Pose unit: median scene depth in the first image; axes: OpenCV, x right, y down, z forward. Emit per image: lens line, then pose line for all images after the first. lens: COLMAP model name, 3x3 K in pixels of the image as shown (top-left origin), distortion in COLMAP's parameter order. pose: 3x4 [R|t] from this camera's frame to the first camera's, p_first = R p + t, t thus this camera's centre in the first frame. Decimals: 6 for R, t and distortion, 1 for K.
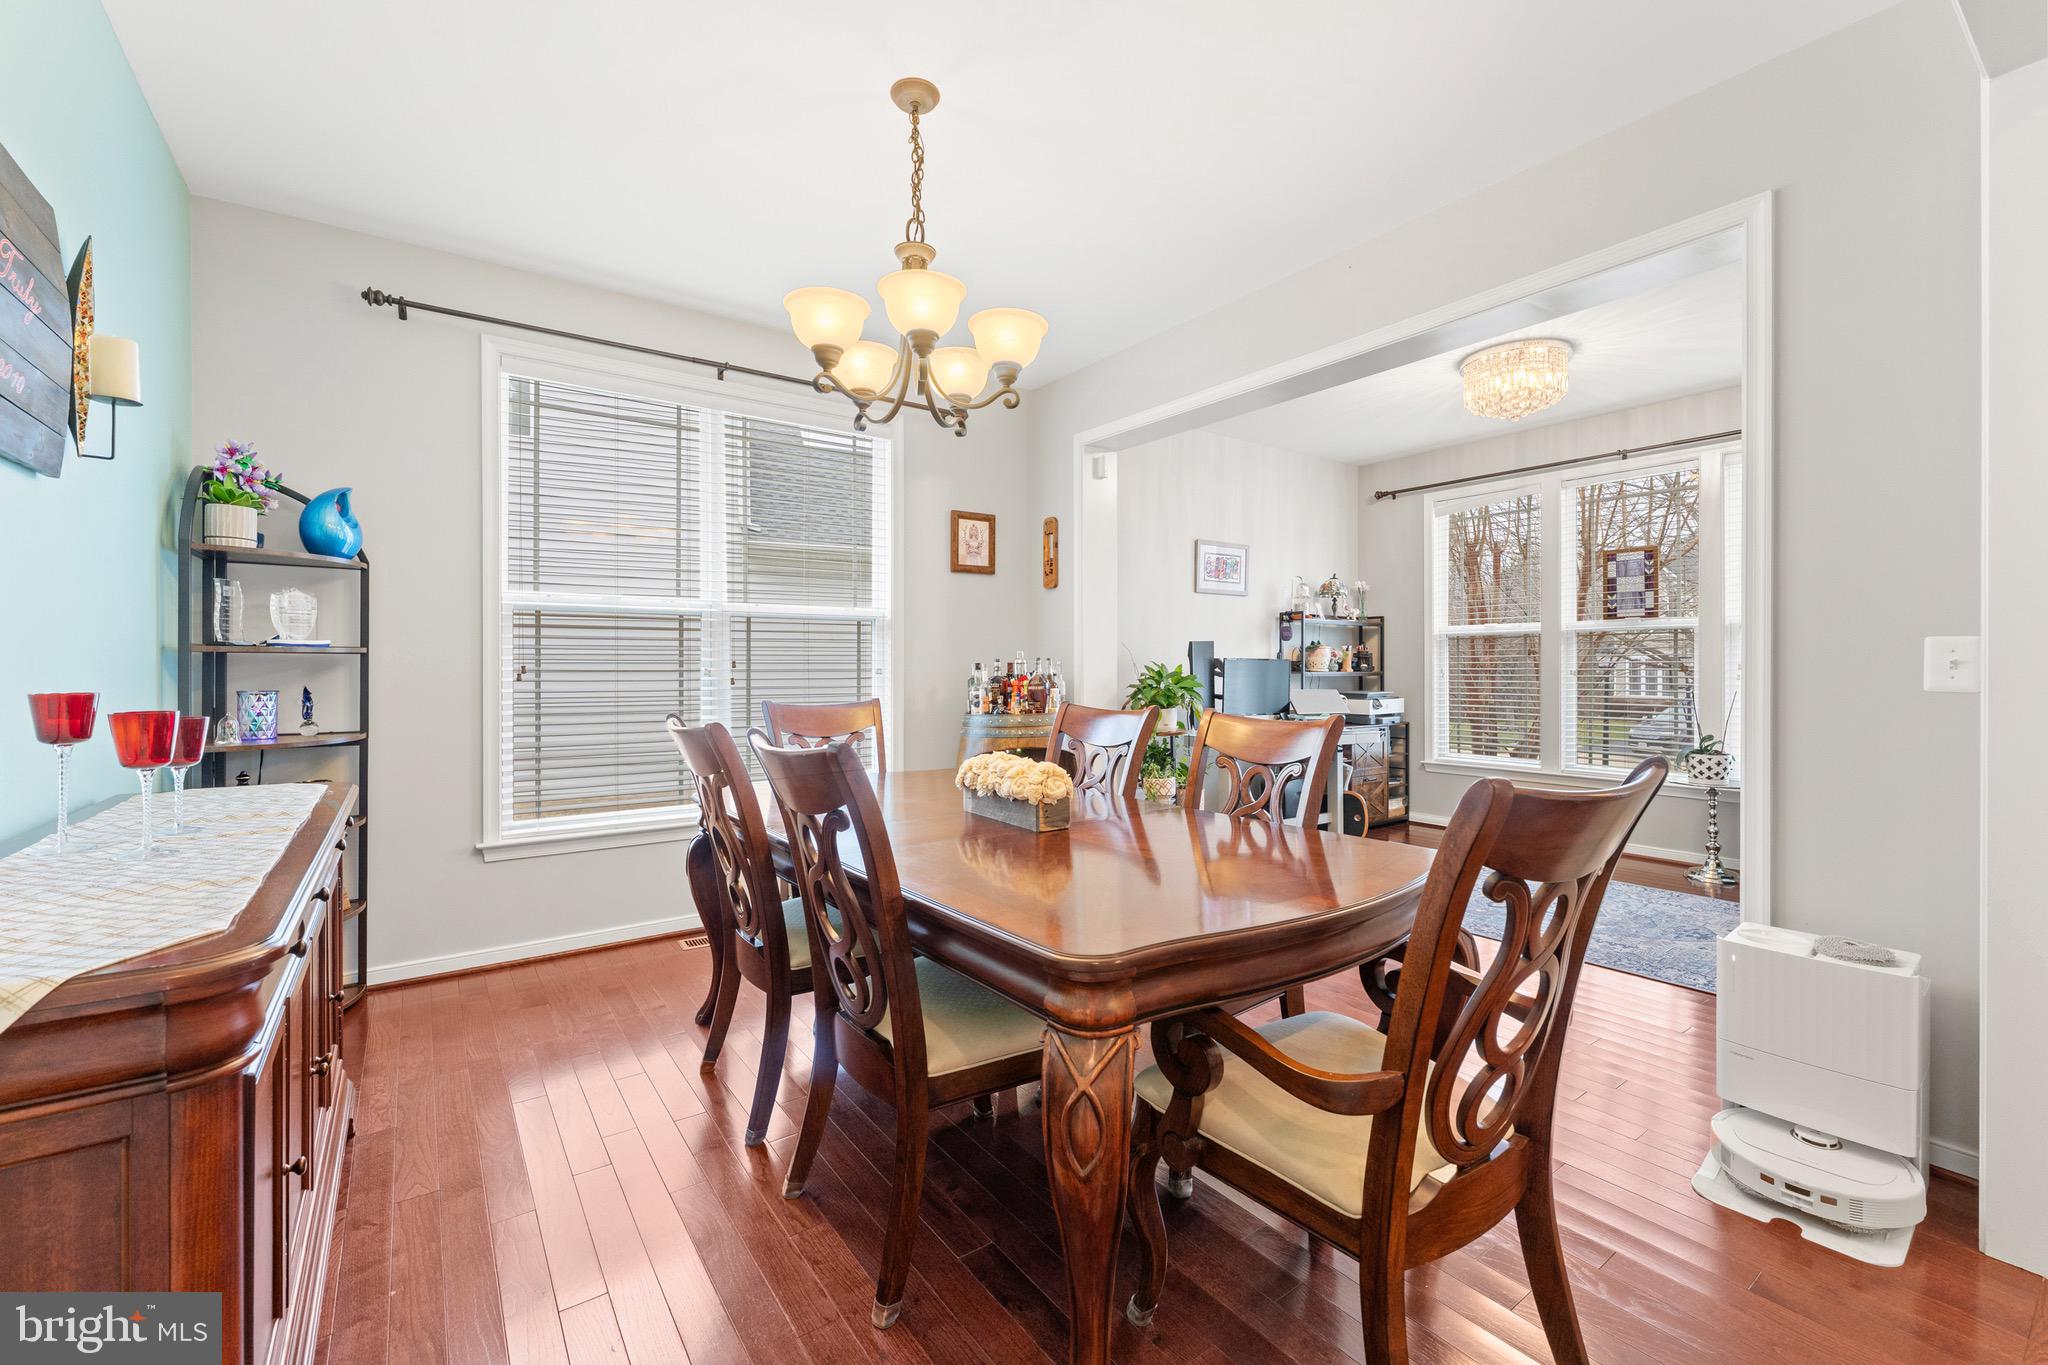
lens RADIAL K [[854.3, 0, 1020.8], [0, 854.3, 666.1], [0, 0, 1]] dist [-0.000341, -0.000318]
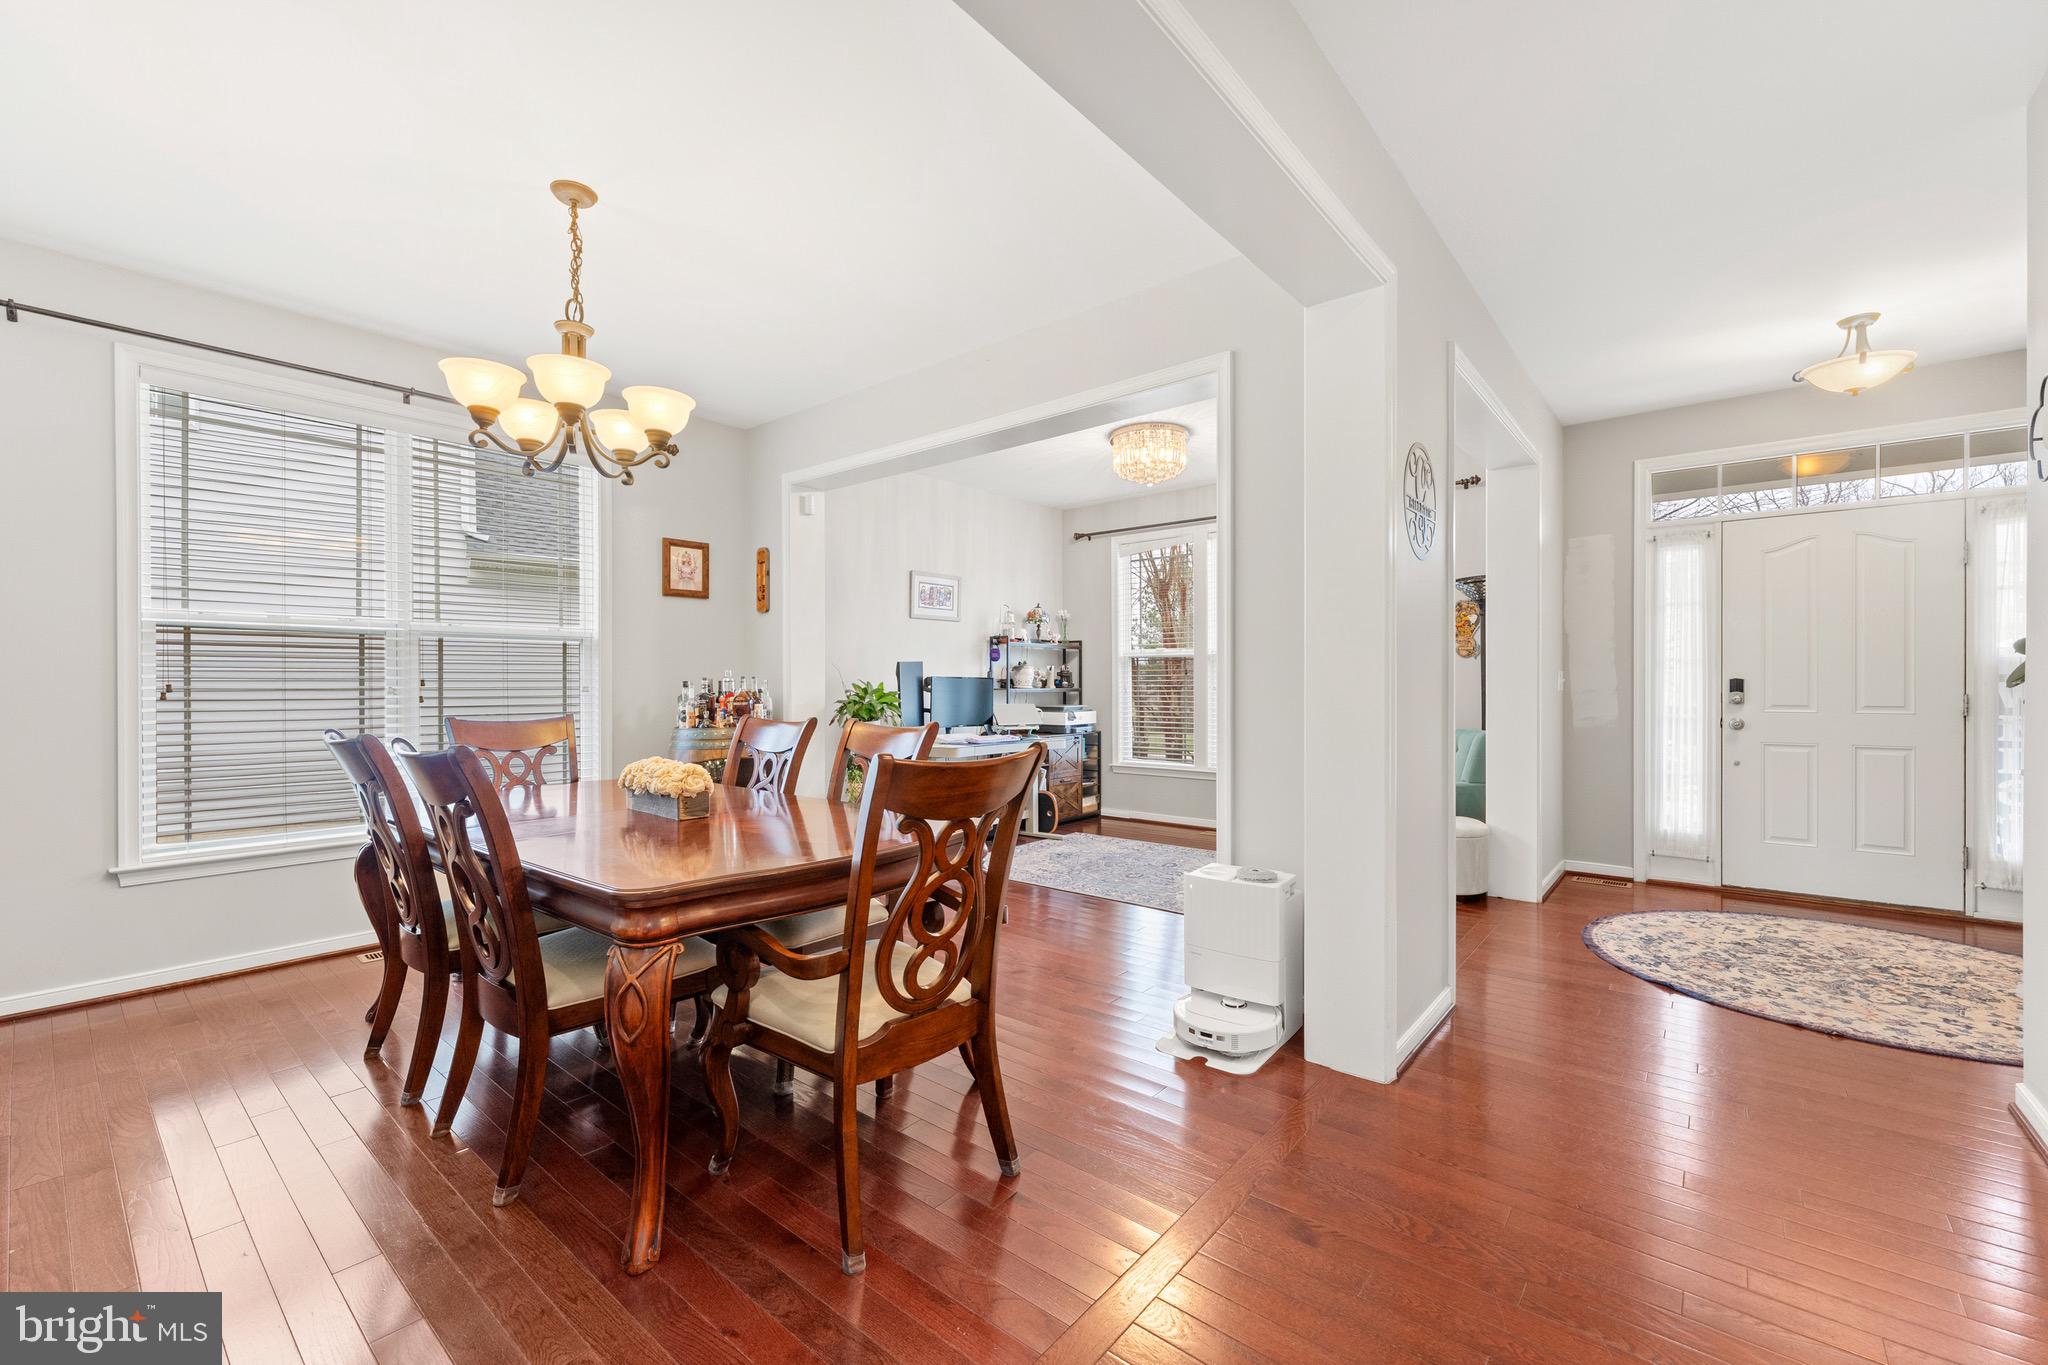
lens RADIAL K [[841.0, 0, 1023.5], [0, 841.0, 684.8], [0, 0, 1]] dist [-0.000536, -0.000378]
pose [[0.967377, -0.001662, 0.253337, 0.105583], [0.001232, 0.999998, 0.001858, -0.000615], [-0.253339, -0.001485, 0.967376, -0.156176]]
